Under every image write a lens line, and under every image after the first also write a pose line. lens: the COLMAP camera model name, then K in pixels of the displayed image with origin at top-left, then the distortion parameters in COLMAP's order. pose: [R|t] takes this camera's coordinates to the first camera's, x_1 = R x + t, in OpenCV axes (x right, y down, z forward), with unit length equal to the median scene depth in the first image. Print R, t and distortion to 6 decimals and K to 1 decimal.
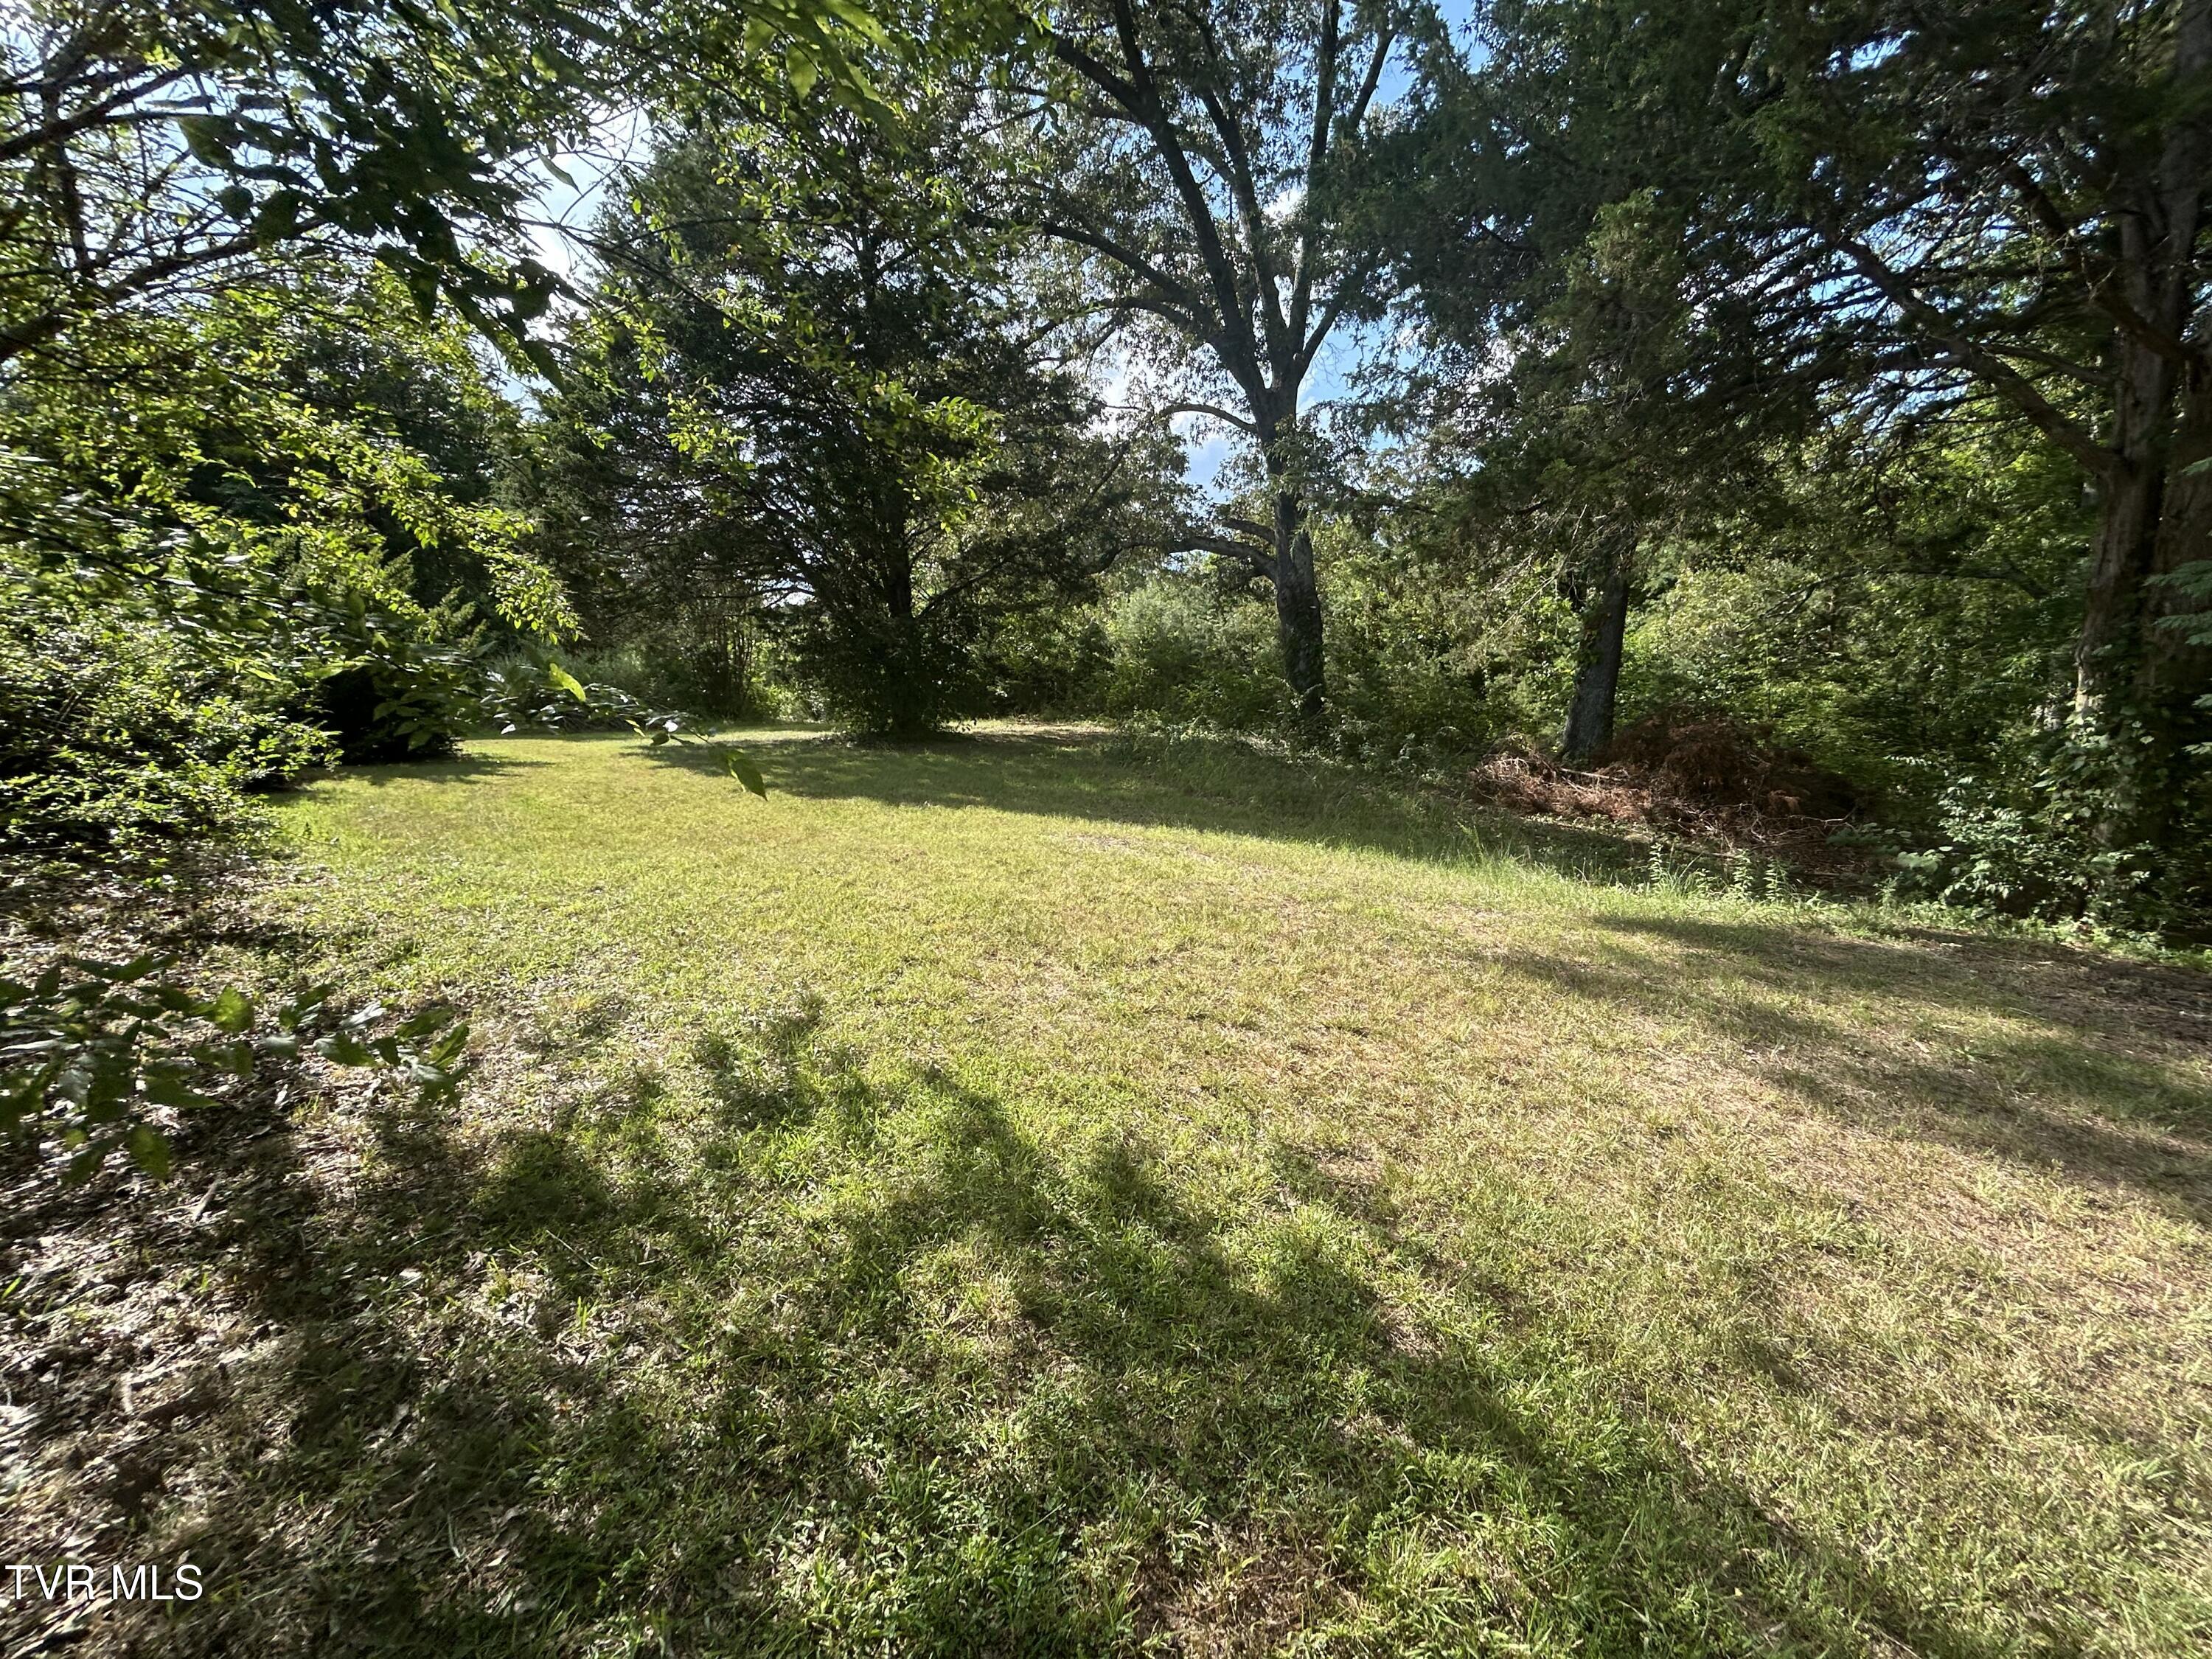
lens RADIAL K [[894.2, 0, 1110.6], [0, 894.2, 830.1], [0, 0, 1]] dist [-0.007364, 0.003644]
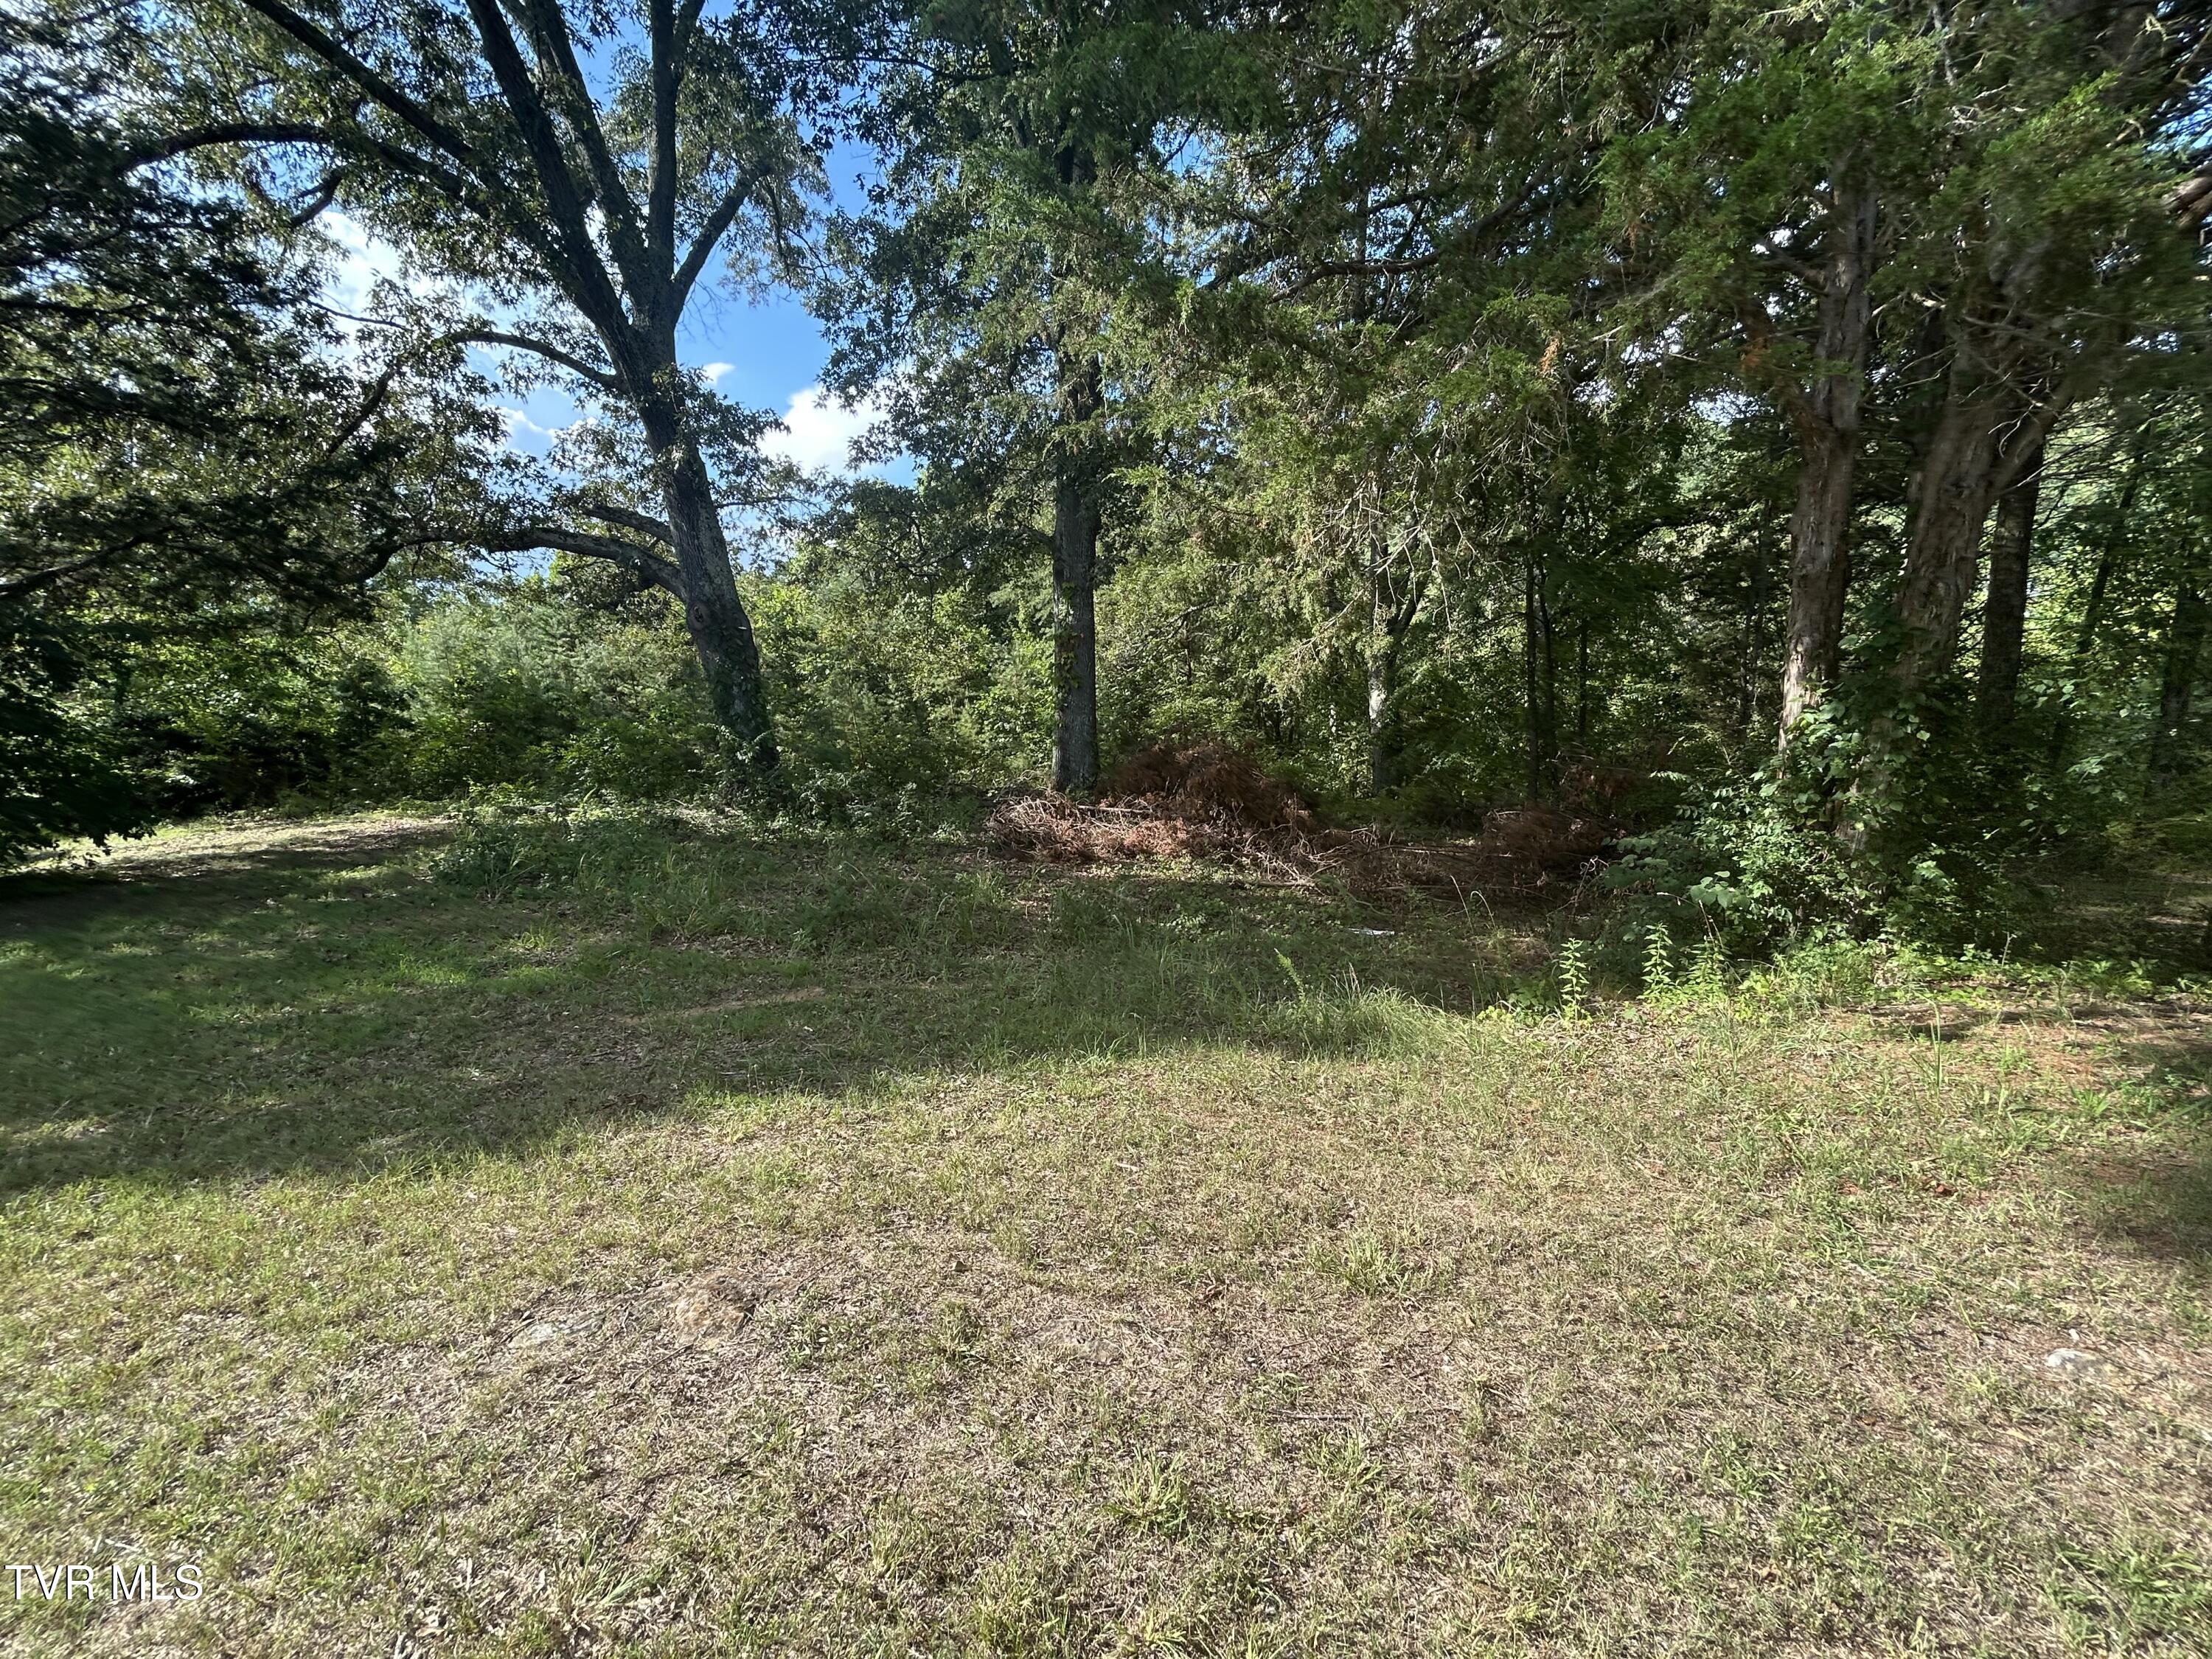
lens RADIAL K [[894.2, 0, 1110.6], [0, 894.2, 830.1], [0, 0, 1]] dist [-0.007364, 0.003644]
pose [[0.776663, -0.133417, 0.615626, -0.016286], [0.158132, 0.987312, 0.014472, -0.040849], [-0.609746, 0.086110, 0.787906, 0.217441]]
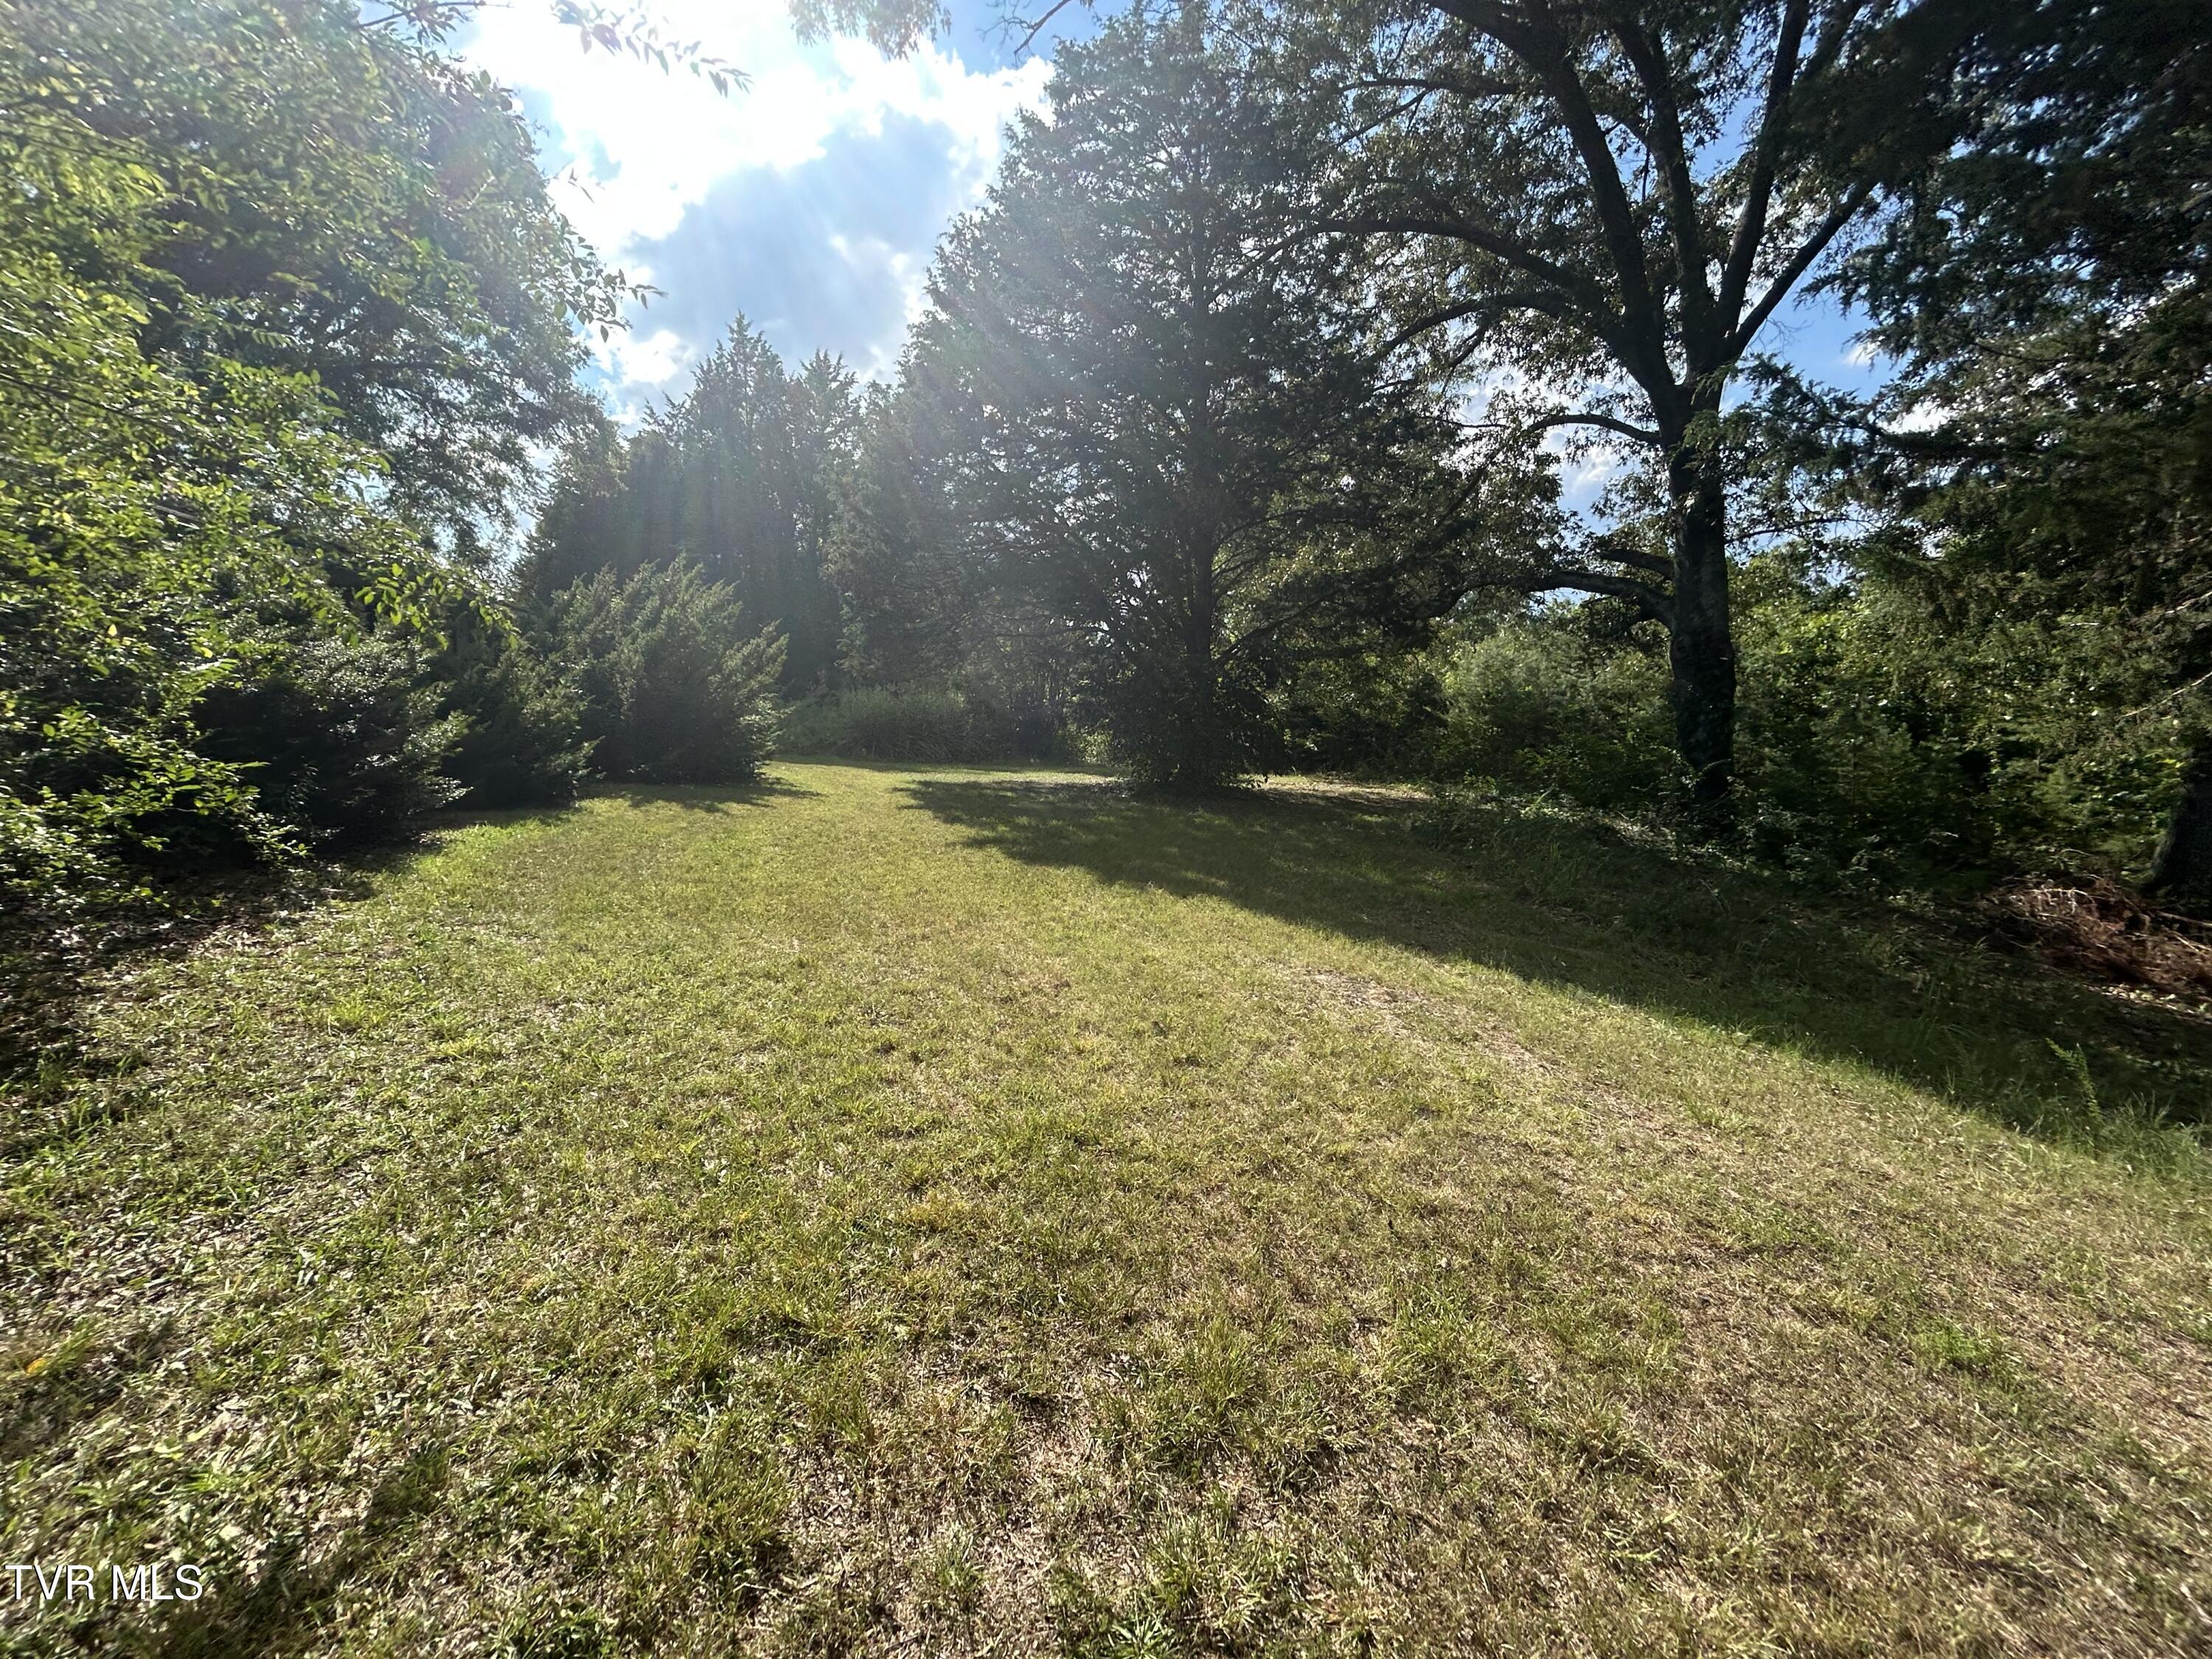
lens RADIAL K [[894.2, 0, 1110.6], [0, 894.2, 830.1], [0, 0, 1]] dist [-0.007364, 0.003644]
pose [[0.933448, 0.086969, -0.348012, 0.013195], [-0.105487, 0.993819, -0.034582, -0.019642], [0.342853, 0.068991, 0.936852, 0.103813]]
